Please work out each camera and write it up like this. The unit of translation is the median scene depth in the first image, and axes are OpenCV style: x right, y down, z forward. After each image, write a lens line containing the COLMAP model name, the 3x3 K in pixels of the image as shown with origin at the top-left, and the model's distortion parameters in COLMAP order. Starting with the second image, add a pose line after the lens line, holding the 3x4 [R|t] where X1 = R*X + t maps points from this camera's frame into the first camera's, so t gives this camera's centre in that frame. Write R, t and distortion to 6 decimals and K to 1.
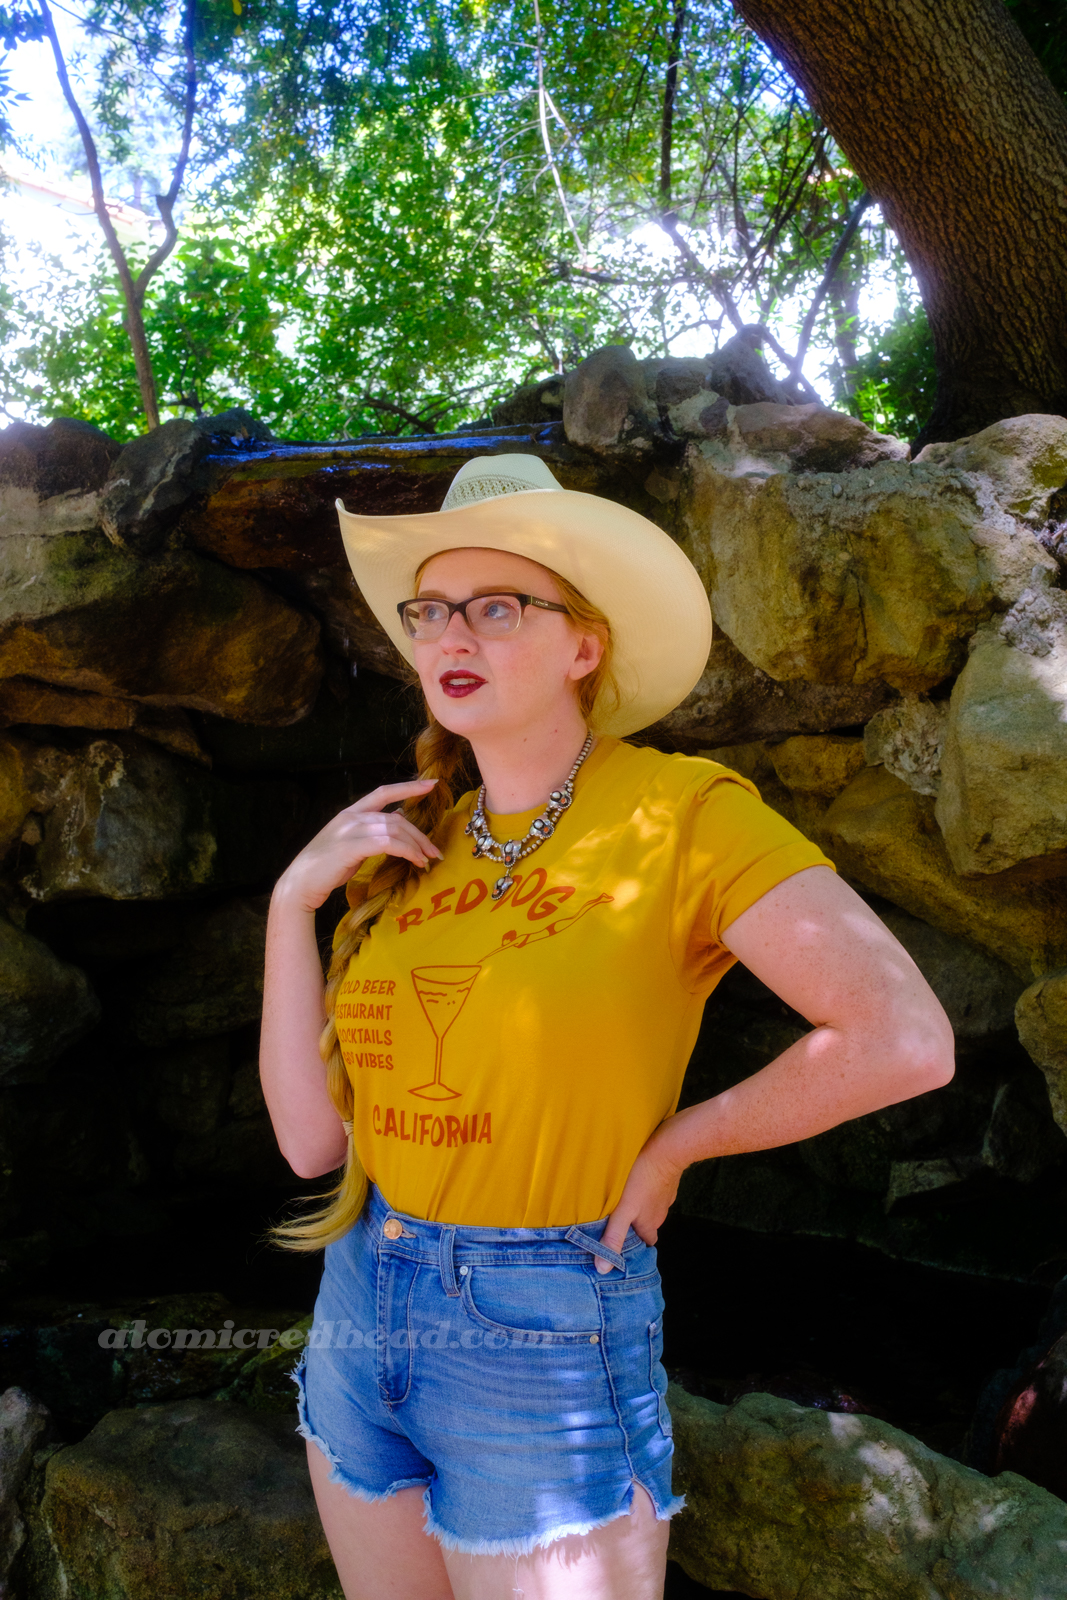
lens RADIAL K [[1641.1, 0, 533.5], [0, 1641.1, 800.0], [0, 0, 1]] dist [-0.054133, 0.154839]
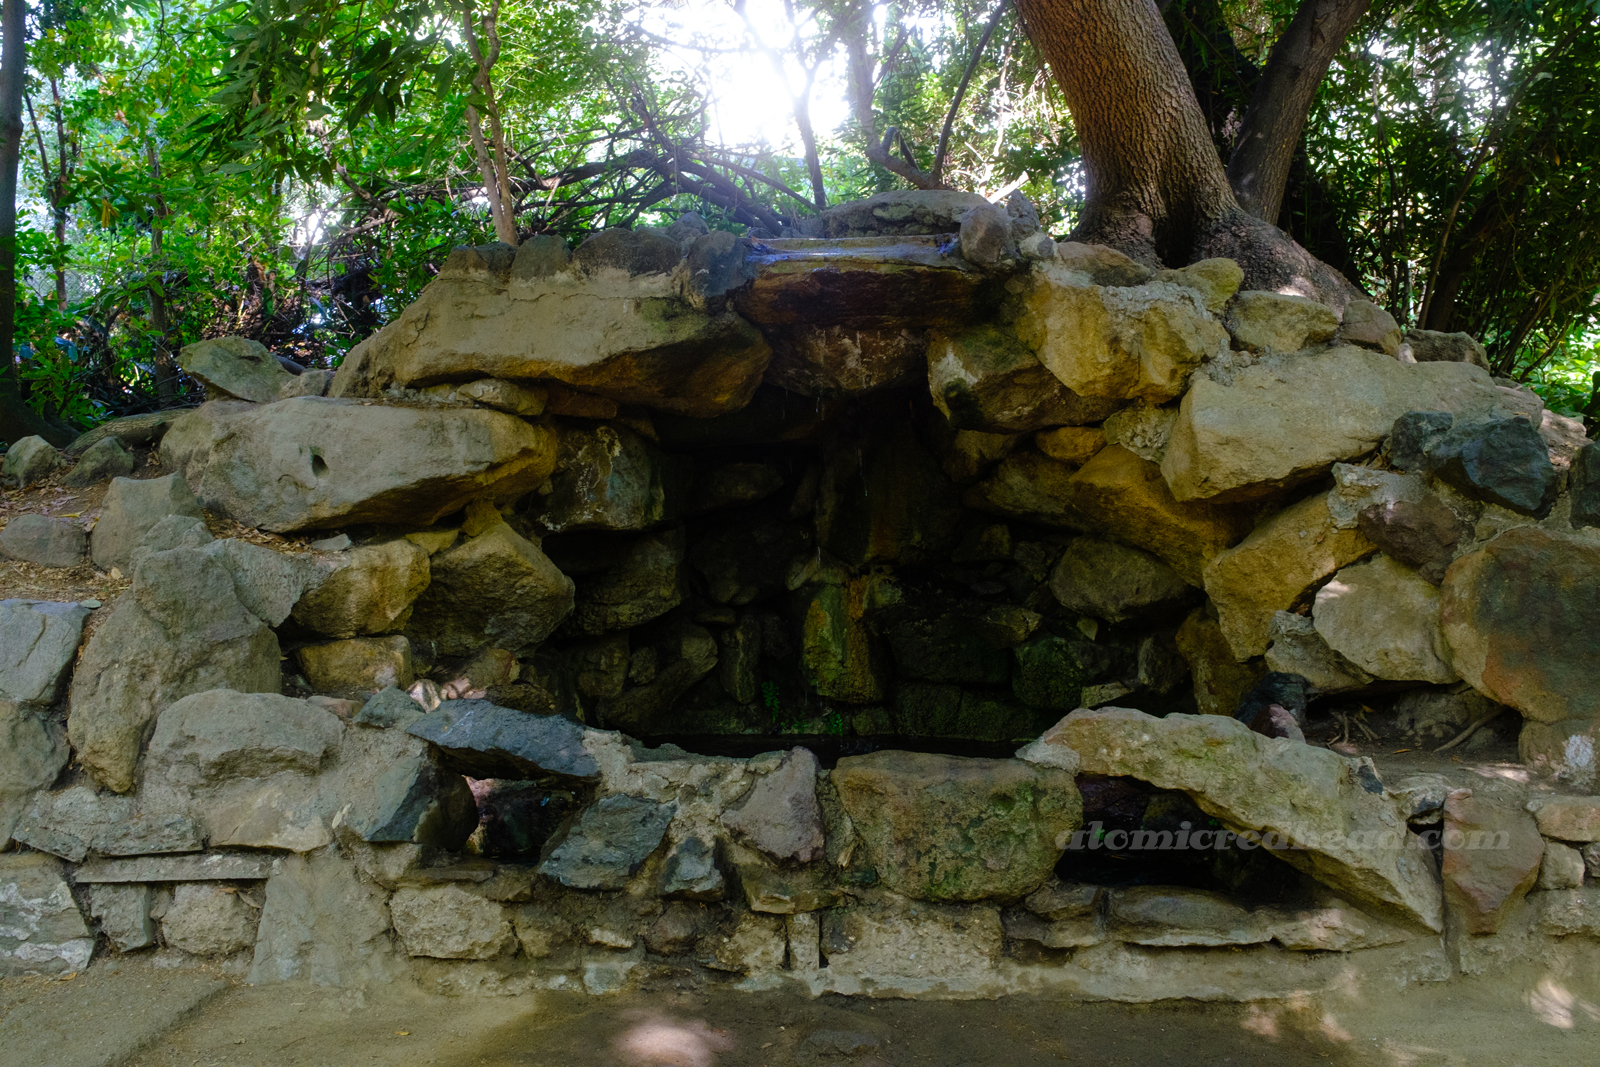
lens RADIAL K [[1641.1, 0, 800.0], [0, 1641.1, 533.5], [0, 0, 1]] dist [-0.054133, 0.154839]
pose [[0.972802, -0.004388, 0.231598, -0.552149], [-0.000382, 0.999789, 0.020549, 0.040902], [-0.231639, -0.020079, 0.972594, -0.671890]]
